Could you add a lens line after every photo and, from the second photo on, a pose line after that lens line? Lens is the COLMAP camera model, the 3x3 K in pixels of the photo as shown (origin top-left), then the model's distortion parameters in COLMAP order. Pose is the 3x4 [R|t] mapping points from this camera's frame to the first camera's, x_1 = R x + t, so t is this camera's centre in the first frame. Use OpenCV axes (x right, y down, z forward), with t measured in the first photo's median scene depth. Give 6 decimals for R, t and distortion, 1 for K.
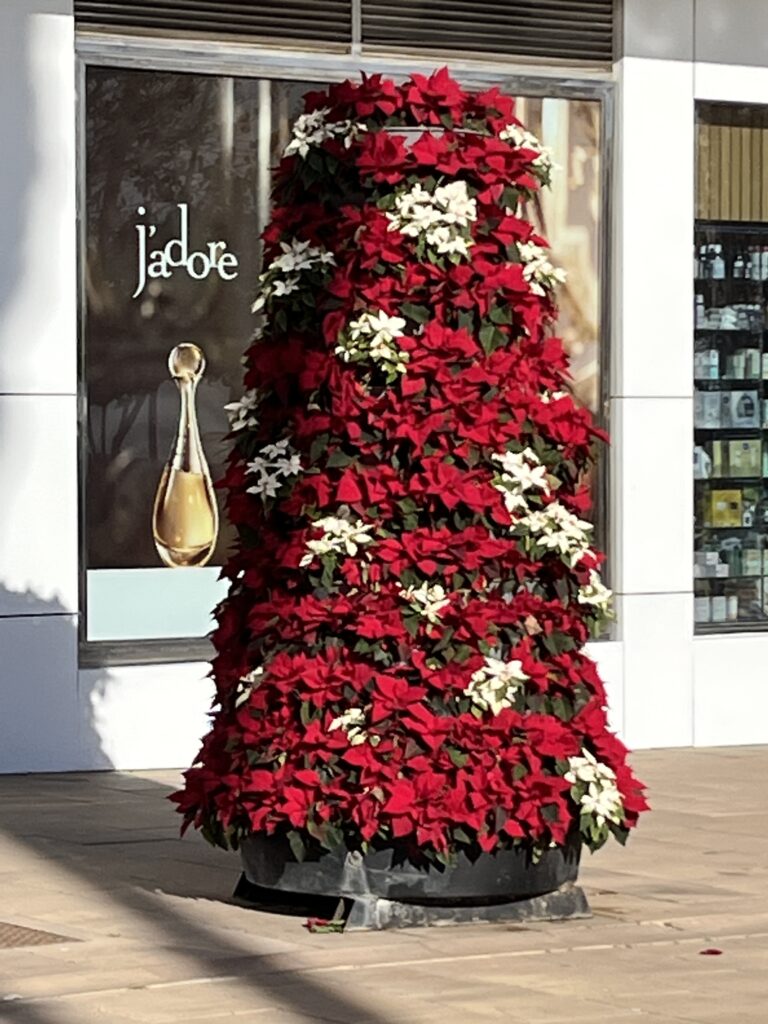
lens RADIAL K [[3912.5, 0, 383.9], [0, 3912.5, 511.5], [0, 0, 1]] dist [0.574714, 0.000000]
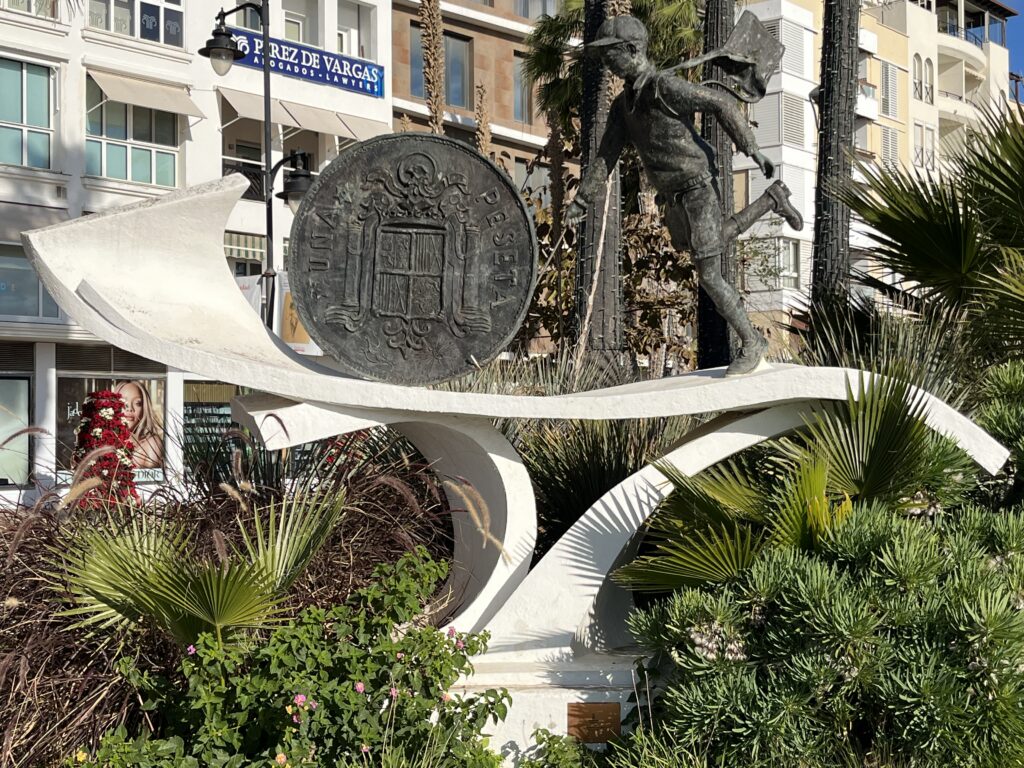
lens RADIAL K [[1422.5, 0, 512.4], [0, 1422.5, 385.0], [0, 0, 1]] dist [0.011516, 0.000000]
pose [[0.978233, 0.001838, 0.207502, 0.131191], [0.009455, 0.998527, -0.053418, 0.007677], [-0.207294, 0.054217, 0.976775, -1.053708]]
